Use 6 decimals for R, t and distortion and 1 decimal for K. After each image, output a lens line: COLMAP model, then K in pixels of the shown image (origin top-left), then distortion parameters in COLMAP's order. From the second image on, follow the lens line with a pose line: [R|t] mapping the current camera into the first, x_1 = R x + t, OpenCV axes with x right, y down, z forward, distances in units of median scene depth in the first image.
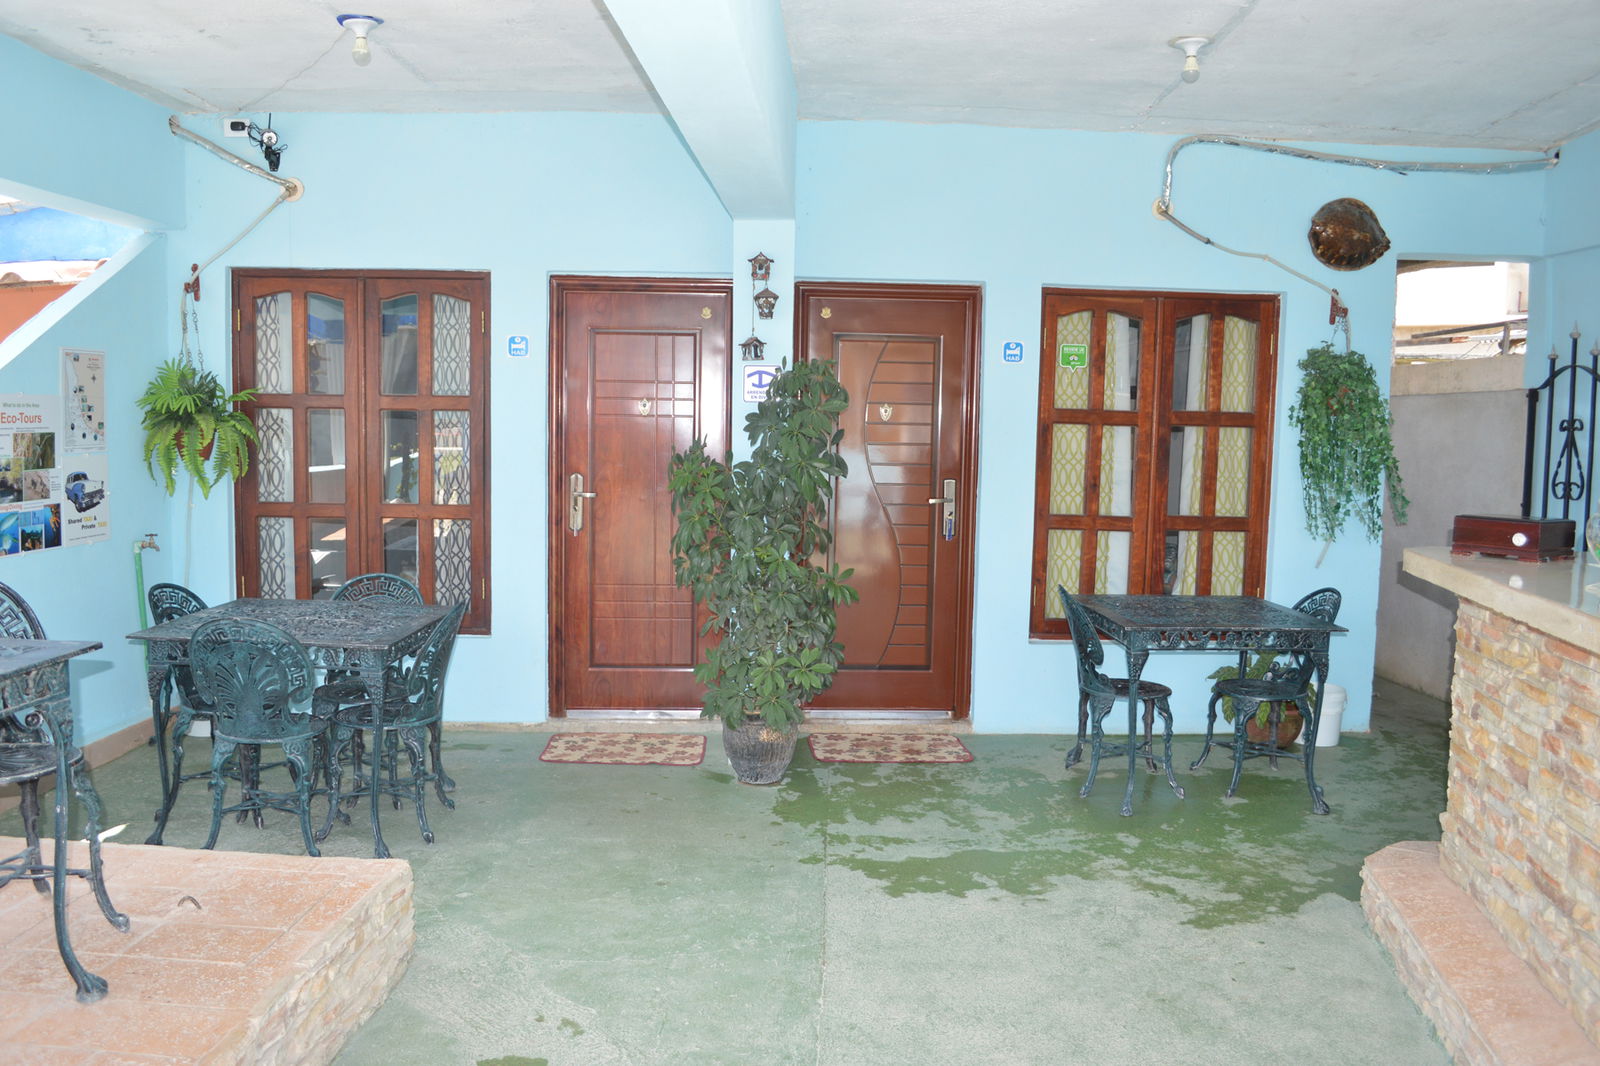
lens RADIAL K [[1267.6, 0, 795.2], [0, 1267.6, 531.2], [0, 0, 1]] dist [-0.086275, -0.004886]
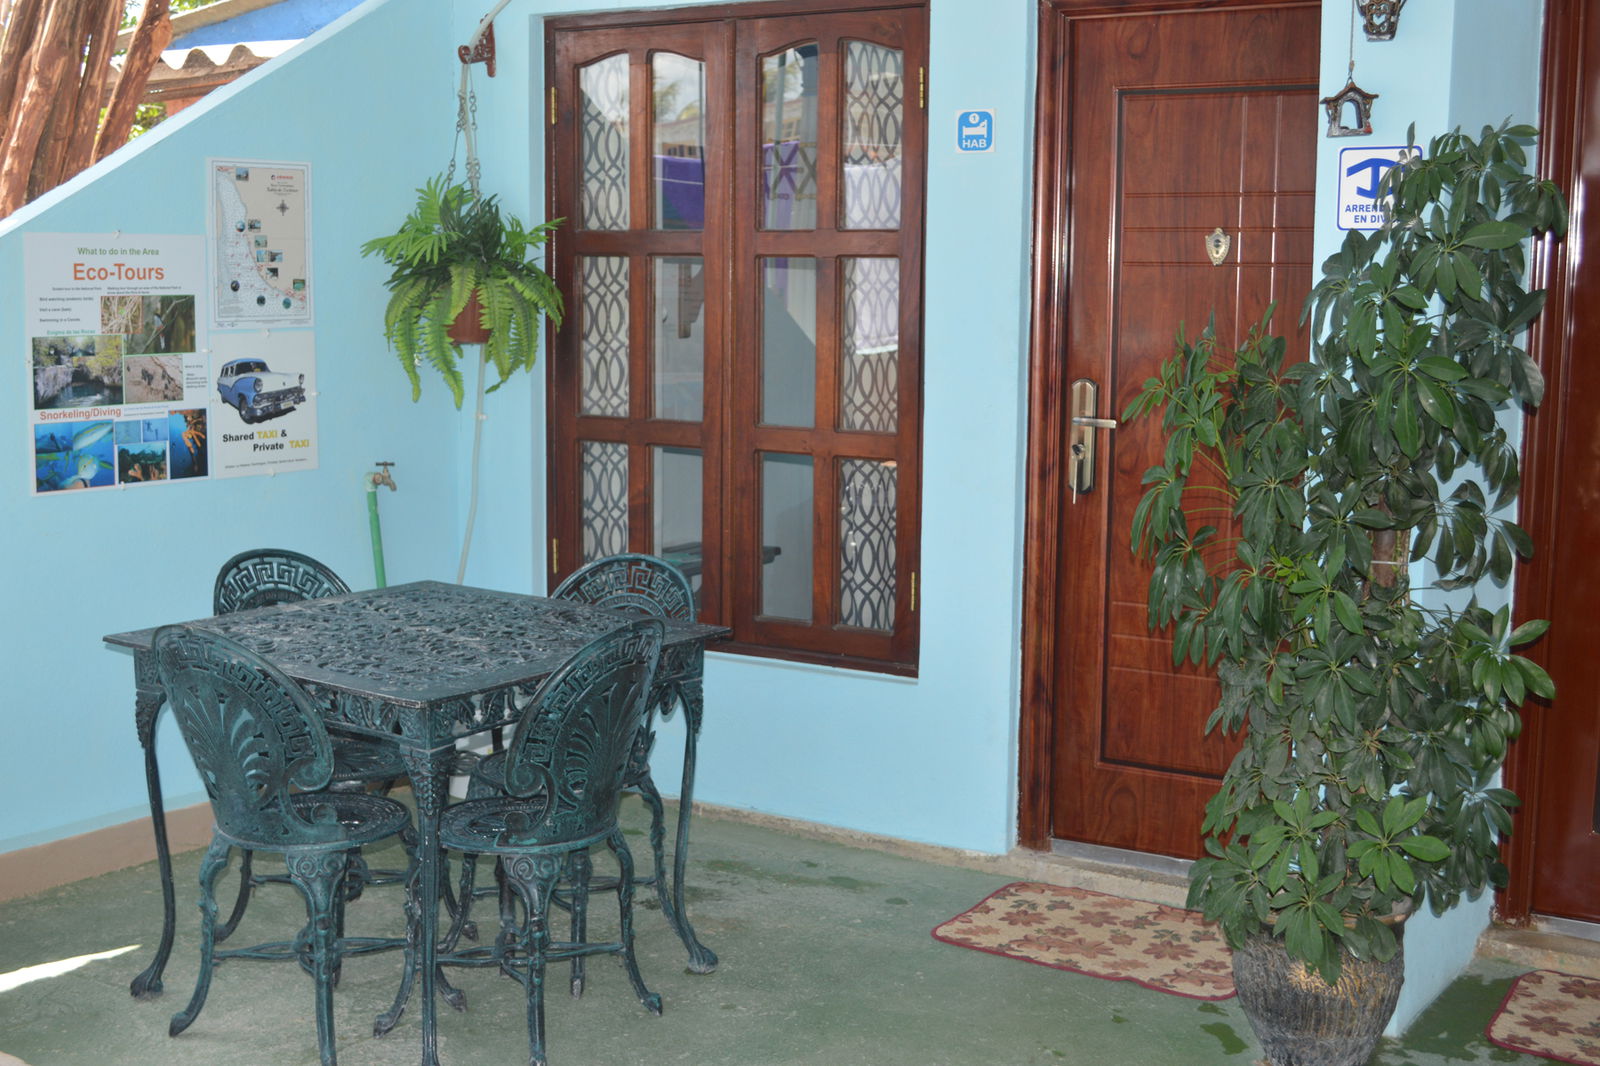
lens RADIAL K [[1969.8, 0, 791.5], [0, 1969.8, 538.3], [0, 0, 1]] dist [-0.048865, 0.000000]
pose [[0.822627, 0.066948, -0.564627, 0.192584], [-0.044476, 0.997578, 0.053484, -0.020689], [0.566840, -0.018884, 0.823612, 0.301791]]
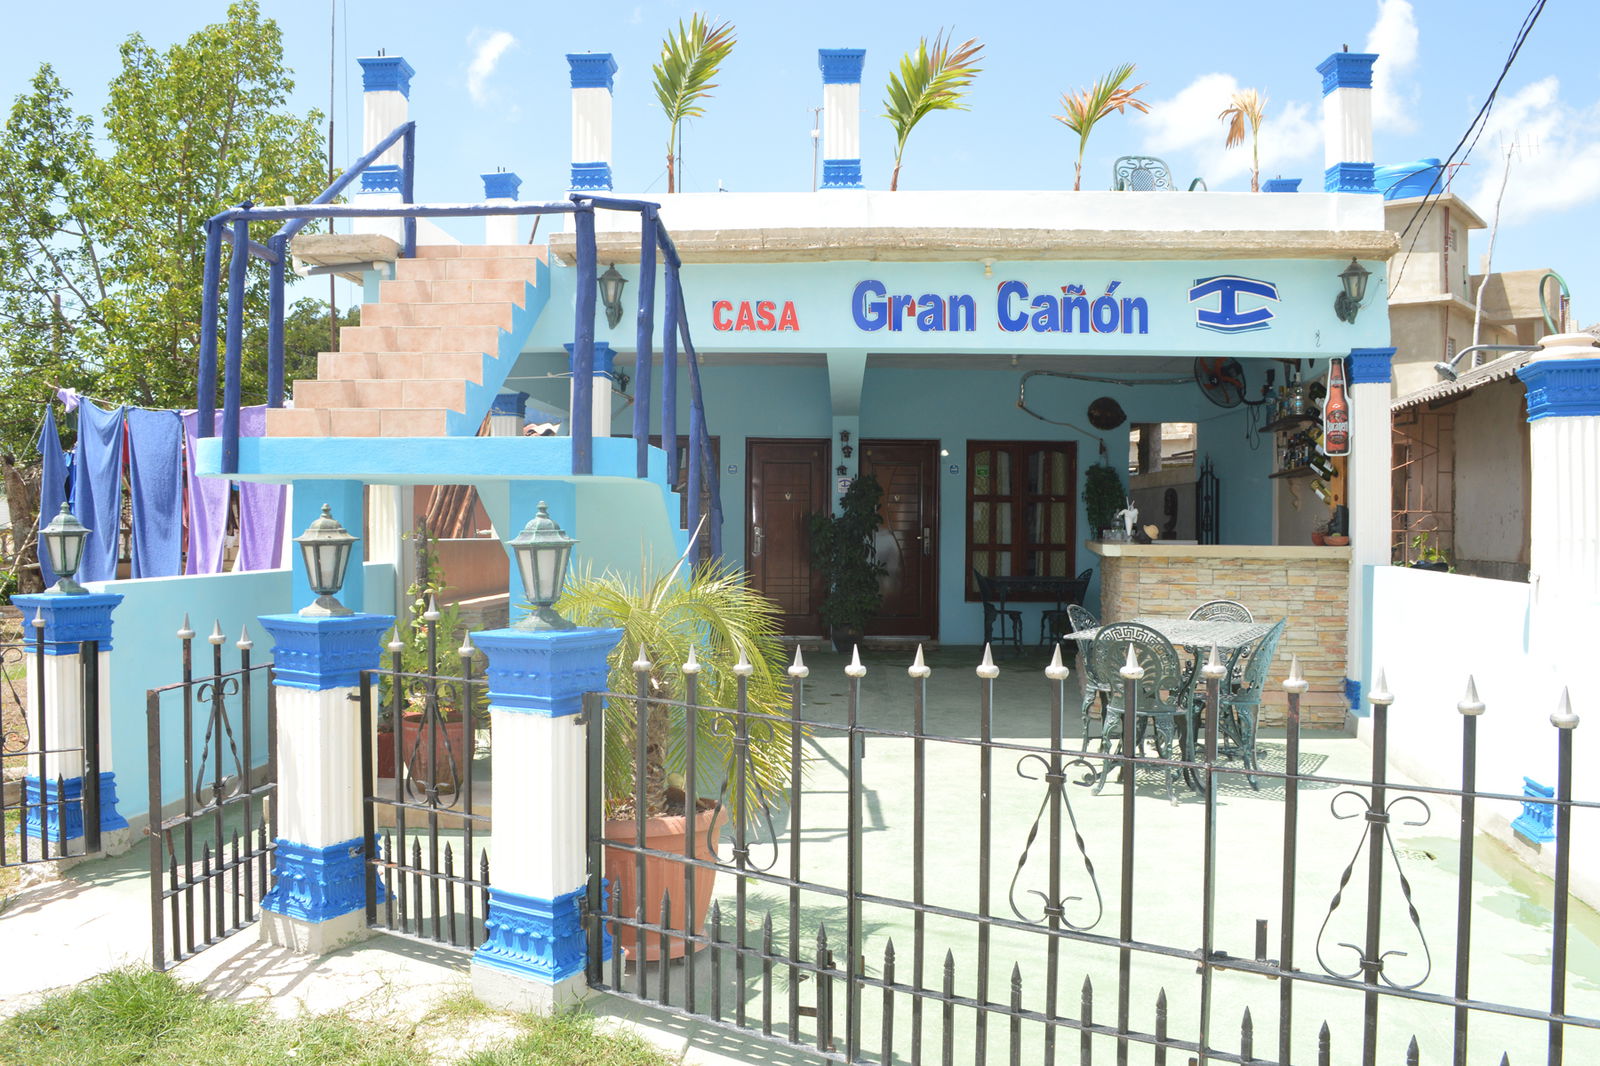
lens RADIAL K [[1267.6, 0, 792.7], [0, 1267.6, 522.8], [0, 0, 1]] dist [-0.086275, -0.004886]
pose [[0.999899, -0.011748, 0.007966, -0.137841], [0.012393, 0.996173, -0.086520, 0.148614], [-0.006919, 0.086610, 0.996218, -1.277882]]
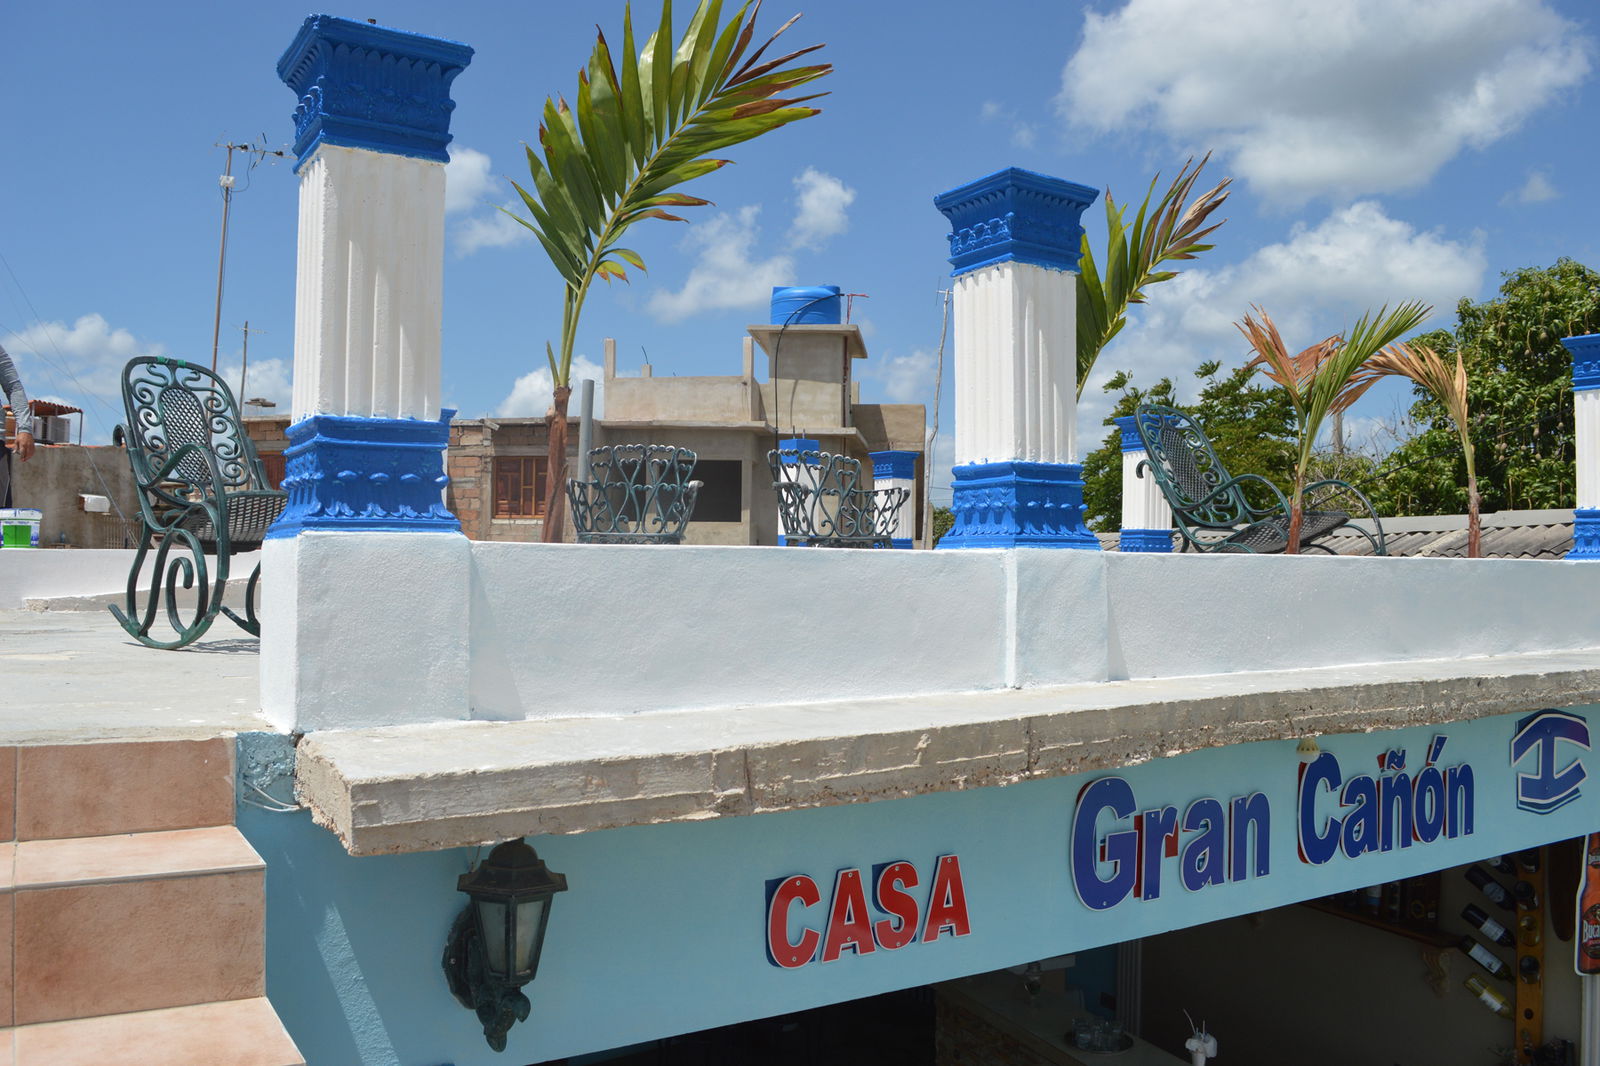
lens RADIAL K [[1267.6, 0, 783.5], [0, 1267.6, 545.7], [0, 0, 1]] dist [-0.086275, -0.004886]
pose [[0.829042, 0.007351, 0.559138, -0.458033], [0.050842, 0.994781, -0.088464, -0.291411], [-0.556870, 0.101768, 0.824342, -0.310778]]
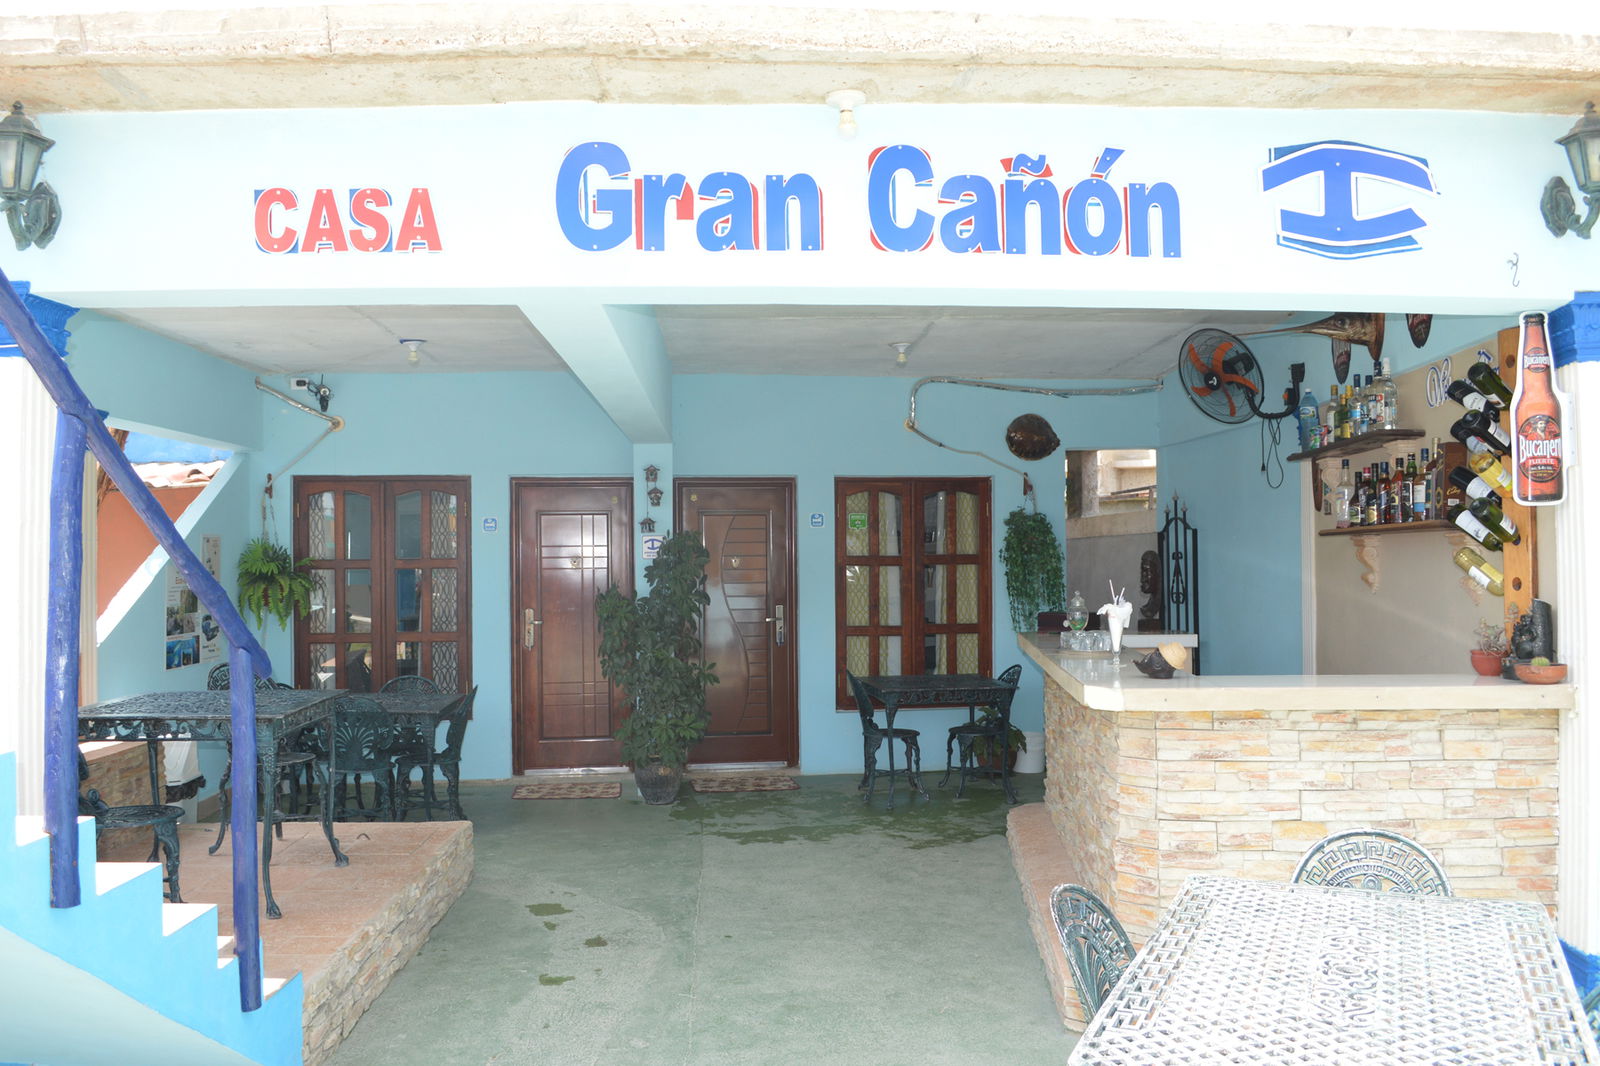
lens RADIAL K [[1267.6, 0, 792.0], [0, 1267.6, 528.0], [0, 0, 1]] dist [-0.086275, -0.004886]
pose [[0.994987, -0.025636, 0.096659, -0.006864], [0.036033, 0.993562, -0.107403, 0.033256], [-0.093283, 0.110348, 0.989506, -0.547961]]
